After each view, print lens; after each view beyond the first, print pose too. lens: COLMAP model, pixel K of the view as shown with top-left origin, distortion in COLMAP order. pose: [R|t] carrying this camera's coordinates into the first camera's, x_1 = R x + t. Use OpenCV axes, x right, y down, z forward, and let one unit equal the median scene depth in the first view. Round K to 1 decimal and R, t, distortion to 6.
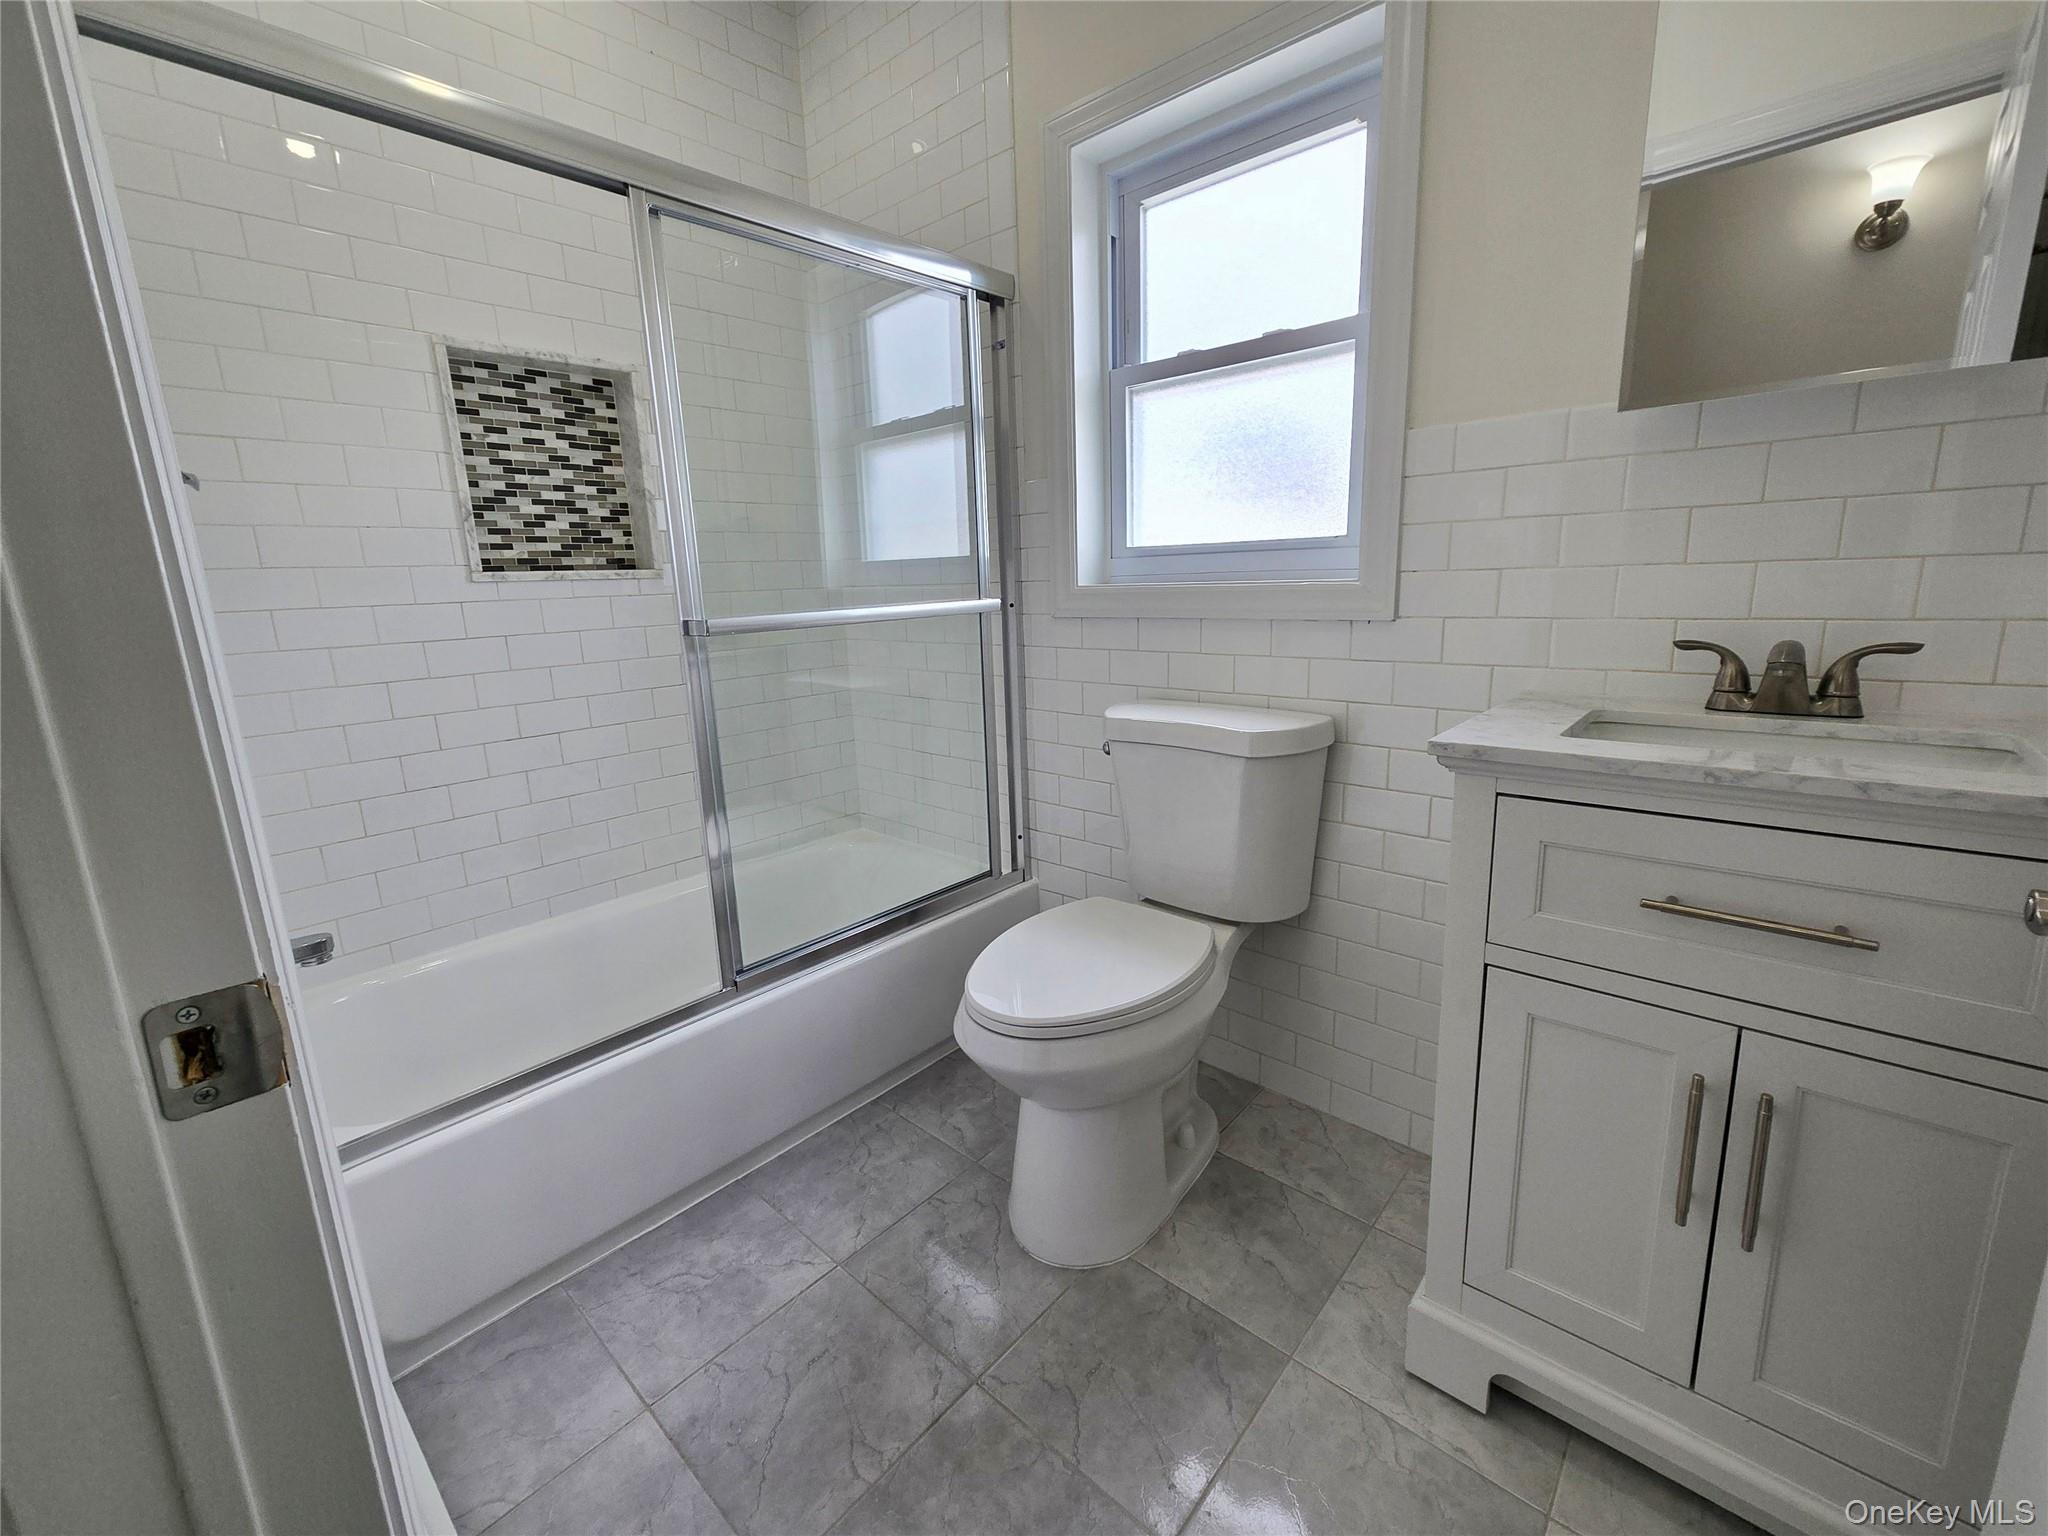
lens RADIAL K [[844.7, 0, 1038.8], [0, 844.7, 744.3], [0, 0, 1]] dist [0.001076, -0.000325]
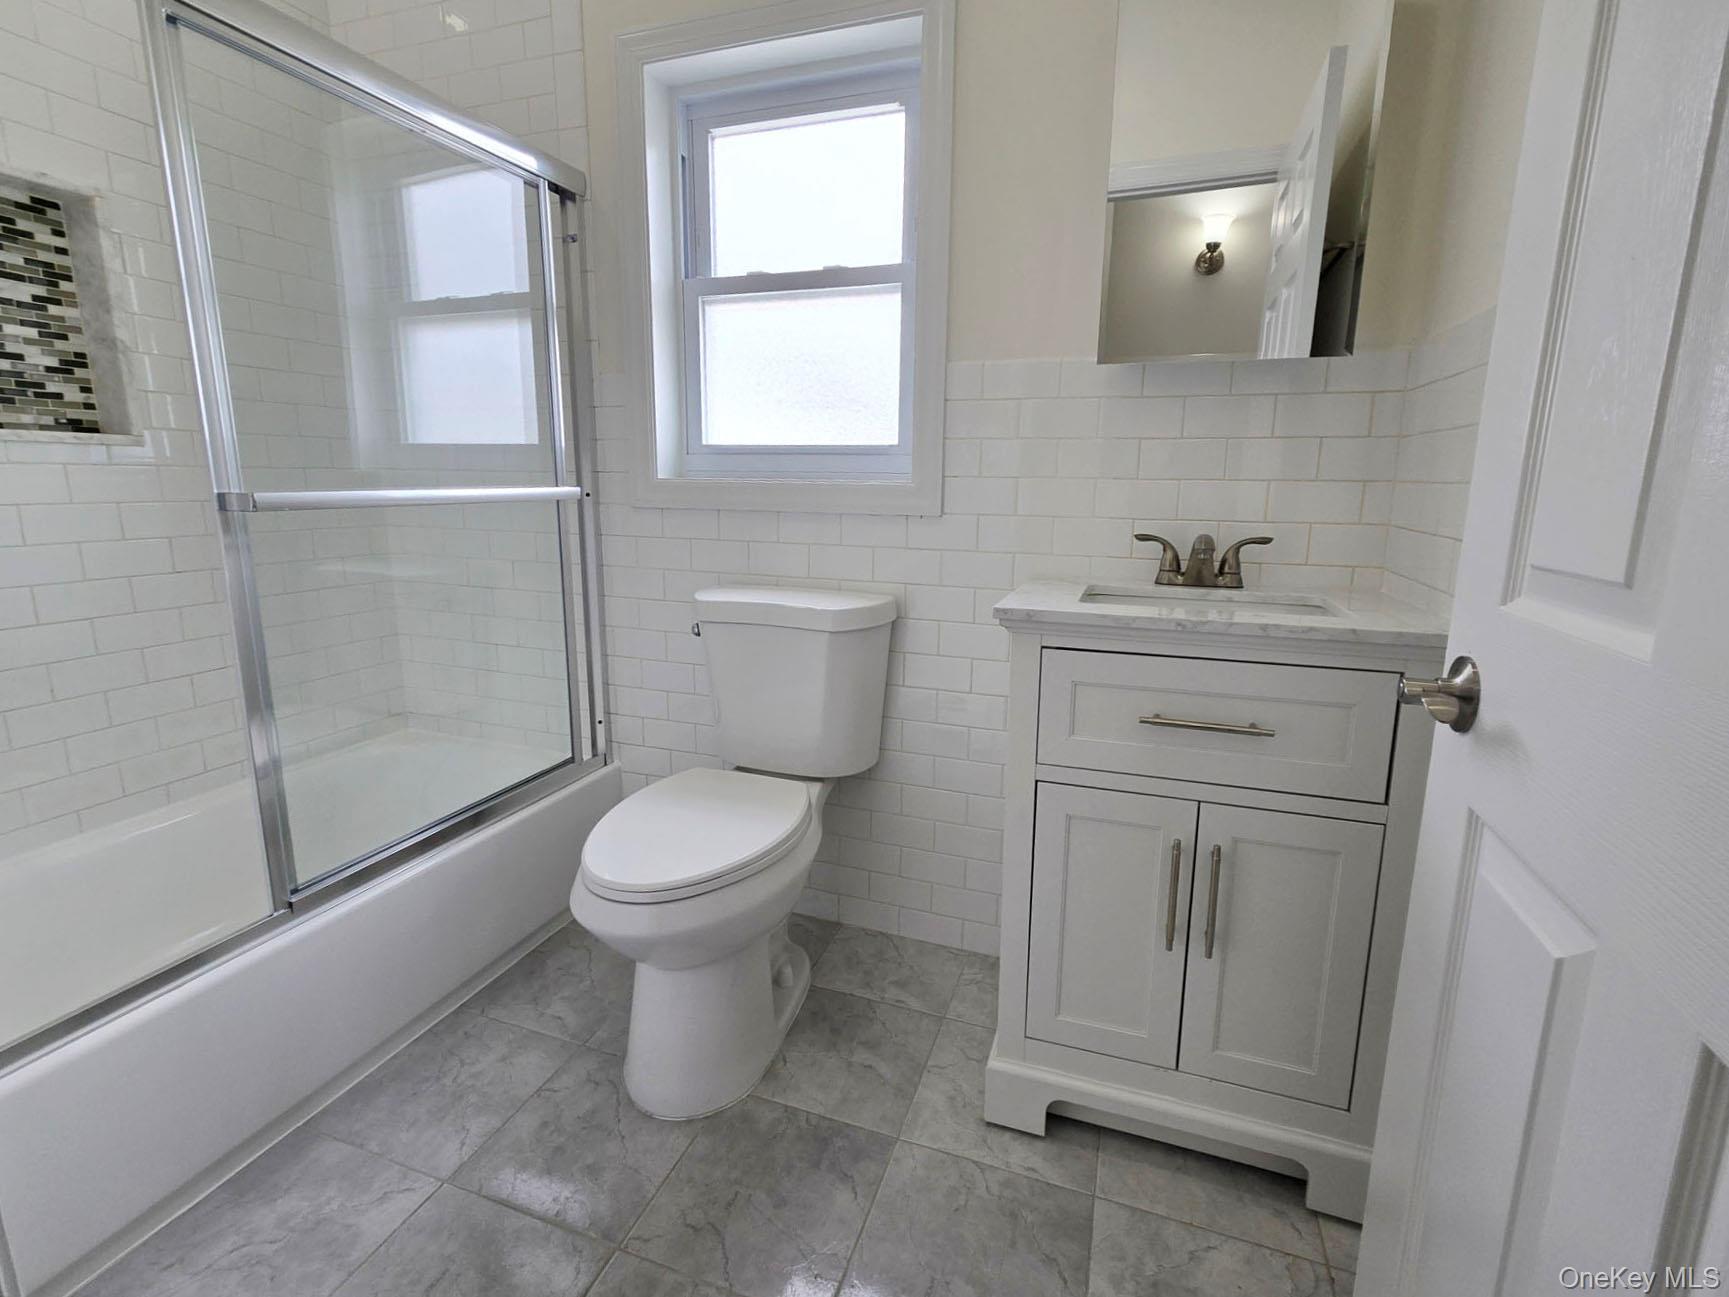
lens RADIAL K [[788.0, 0, 884.5], [0, 788.0, 625.8], [0, 0, 1]] dist [-0.000166, 0.000420]
pose [[0.918981, -0.026389, 0.393419, -0.099369], [0.033785, 0.999358, -0.011887, 0.020908], [-0.392853, 0.024216, 0.919282, -0.011494]]
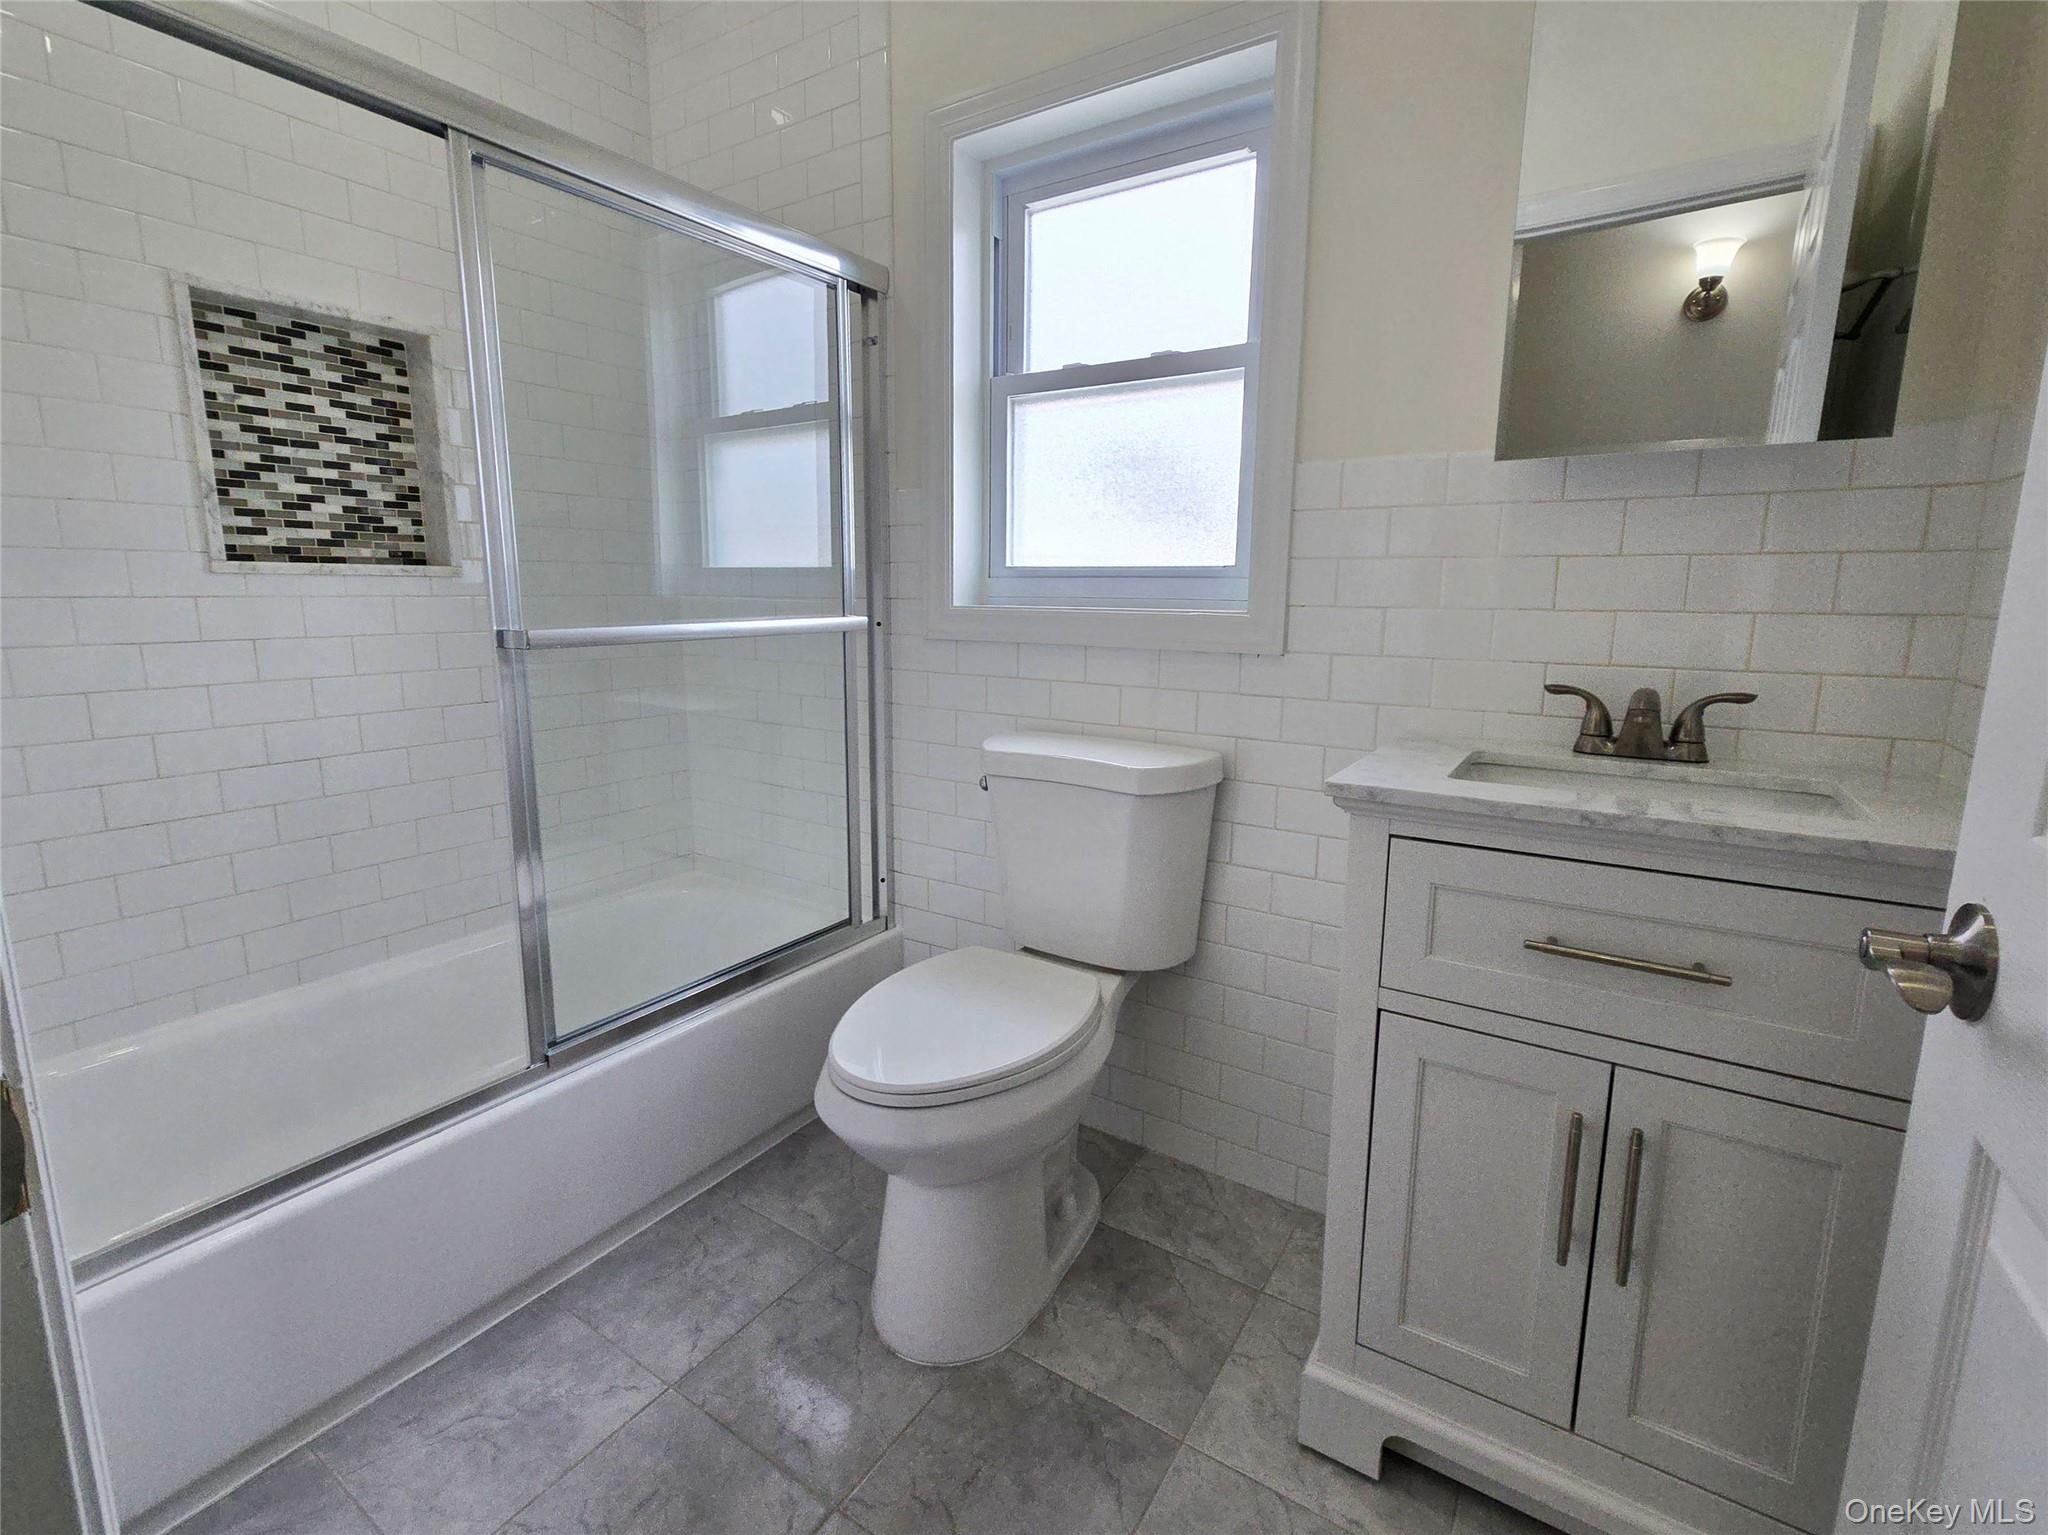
lens RADIAL K [[930.4, 0, 1036.1], [0, 930.4, 740.4], [0, 0, 1]] dist [-0.000563, 0.001507]
pose [[0.986991, 0.015884, 0.159988, -0.028358], [-0.010118, 0.999272, -0.036795, -0.005477], [-0.160456, 0.034698, 0.986433, -0.009182]]
